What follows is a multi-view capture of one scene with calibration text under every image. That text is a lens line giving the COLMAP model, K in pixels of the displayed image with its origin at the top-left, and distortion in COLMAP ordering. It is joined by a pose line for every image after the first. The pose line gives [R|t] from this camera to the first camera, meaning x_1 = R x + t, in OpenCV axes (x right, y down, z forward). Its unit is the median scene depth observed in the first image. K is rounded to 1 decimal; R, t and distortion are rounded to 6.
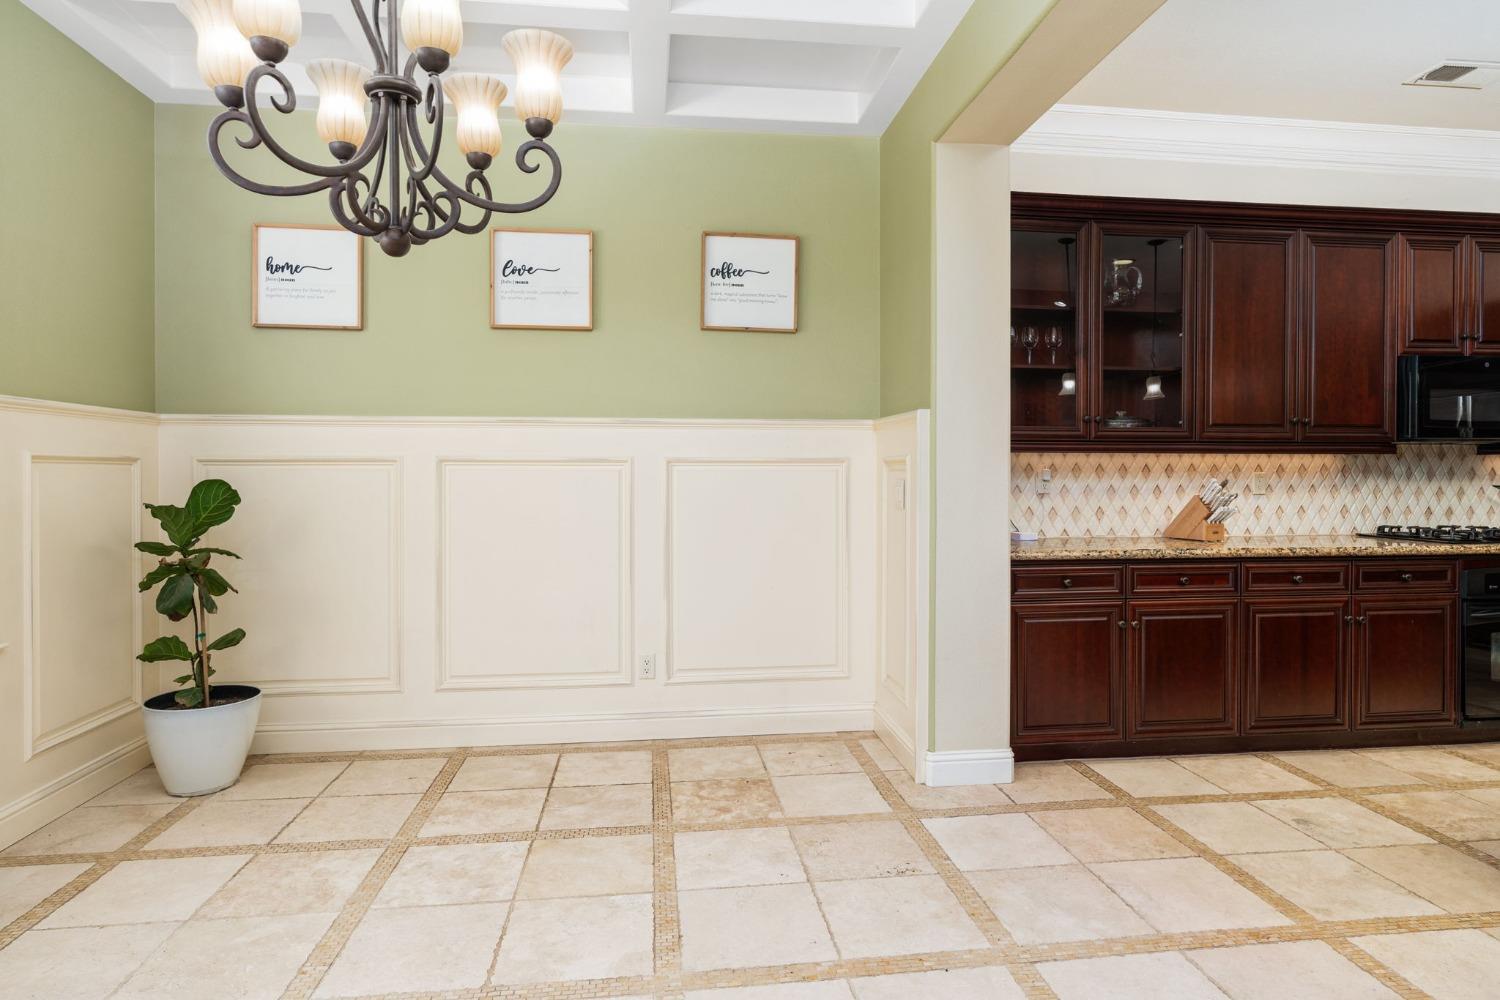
lens RADIAL K [[819.0, 0, 743.3], [0, 819.0, 481.4], [0, 0, 1]] dist [-0.003332, -0.000290]
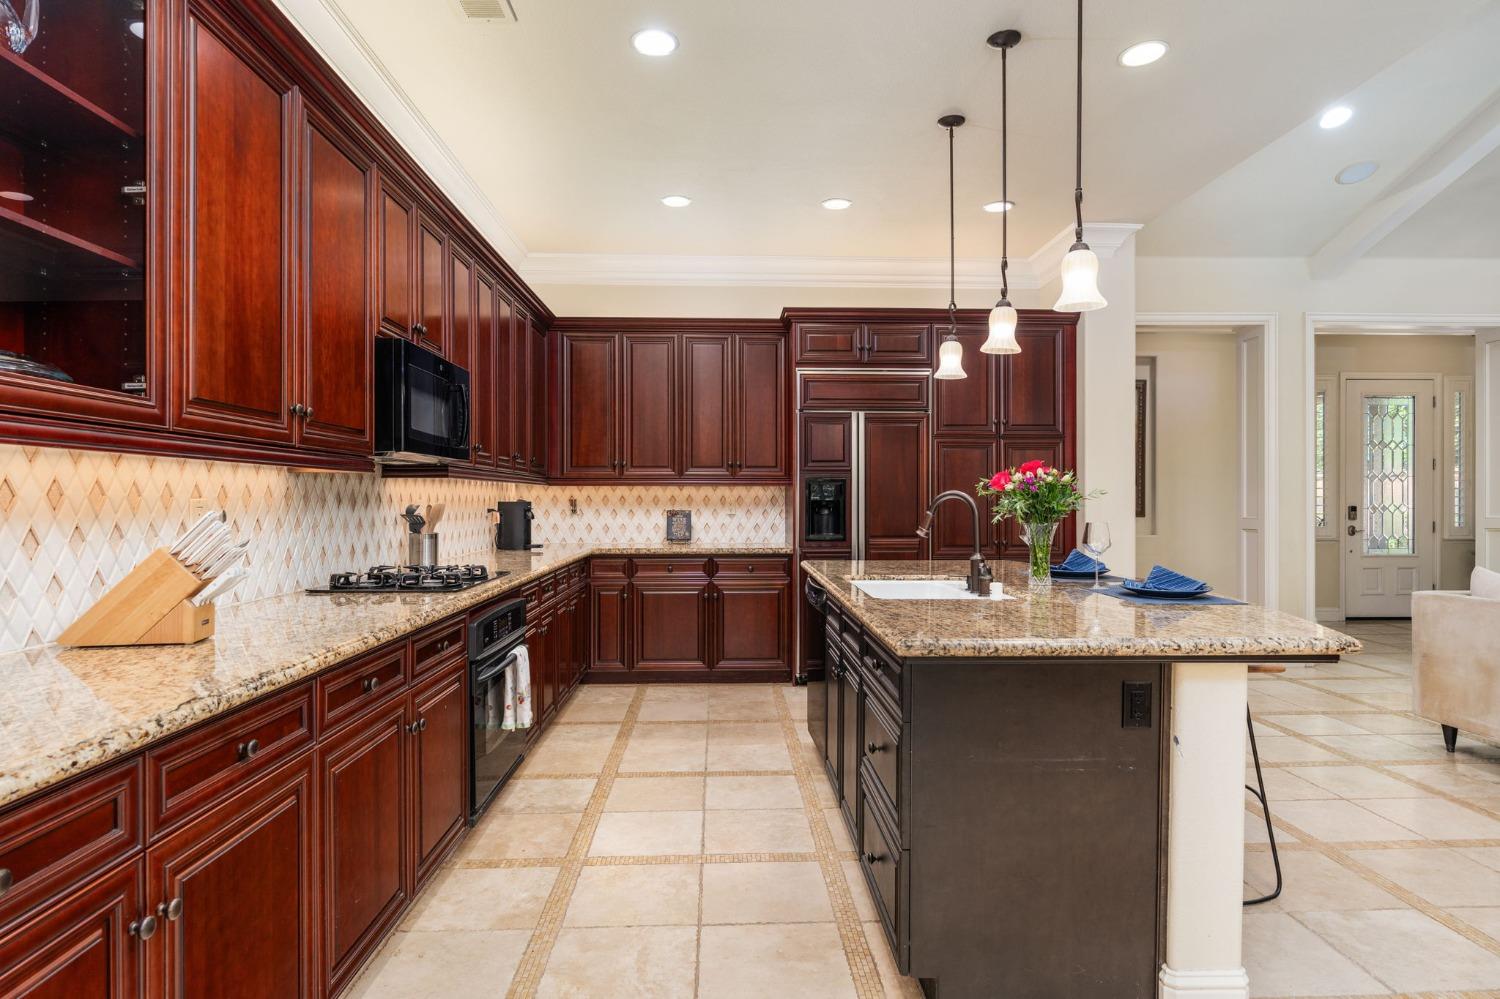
lens RADIAL K [[819.0, 0, 751.5], [0, 819.0, 501.1], [0, 0, 1]] dist [-0.003332, -0.000290]
pose [[0.079617, -0.002818, 0.996822, 0.127445], [0.011661, 0.999930, 0.001896, -0.007046], [-0.996757, 0.011473, 0.079644, 0.683780]]
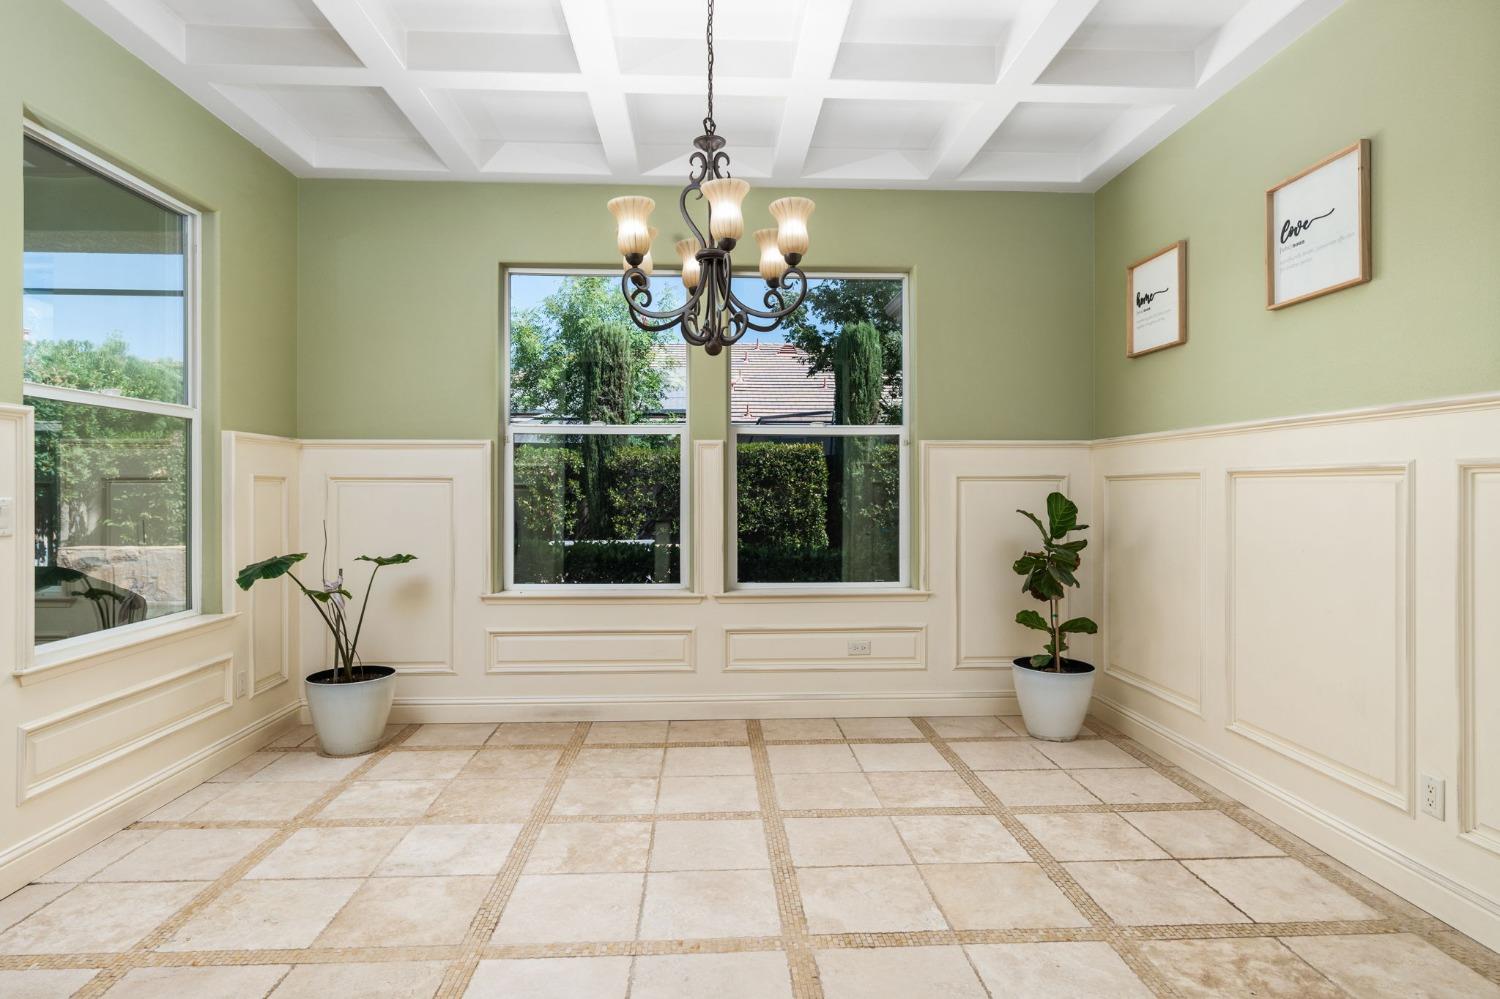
lens RADIAL K [[819.0, 0, 755.2], [0, 819.0, 493.6], [0, 0, 1]] dist [-0.003332, -0.000290]
pose [[-0.060669, 0.006779, -0.998135, 0.568588], [-0.006802, 0.999951, 0.007205, -0.006235], [0.998135, 0.007226, -0.060620, 0.554368]]
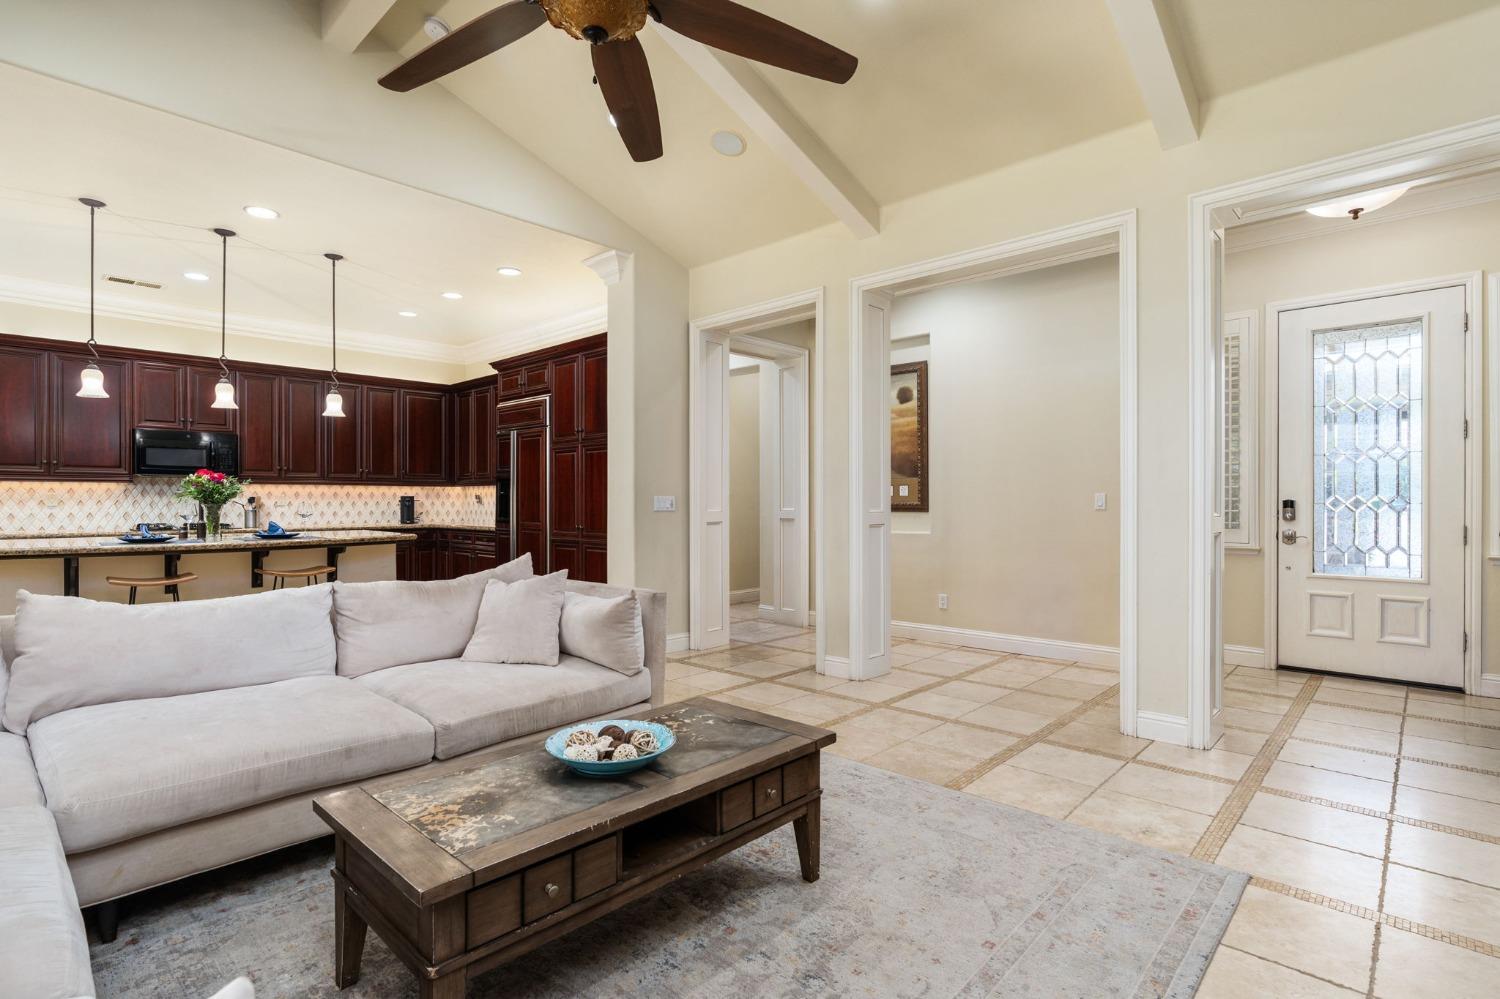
lens RADIAL K [[712.5, 0, 739.2], [0, 712.5, 498.3], [0, 0, 1]] dist [-0.013357, 0.002299]
pose [[0.764274, 0.001952, 0.644888, 0.911598], [0.008532, 0.999877, -0.013137, 0.036223], [-0.644835, 0.015542, 0.764164, -1.164211]]
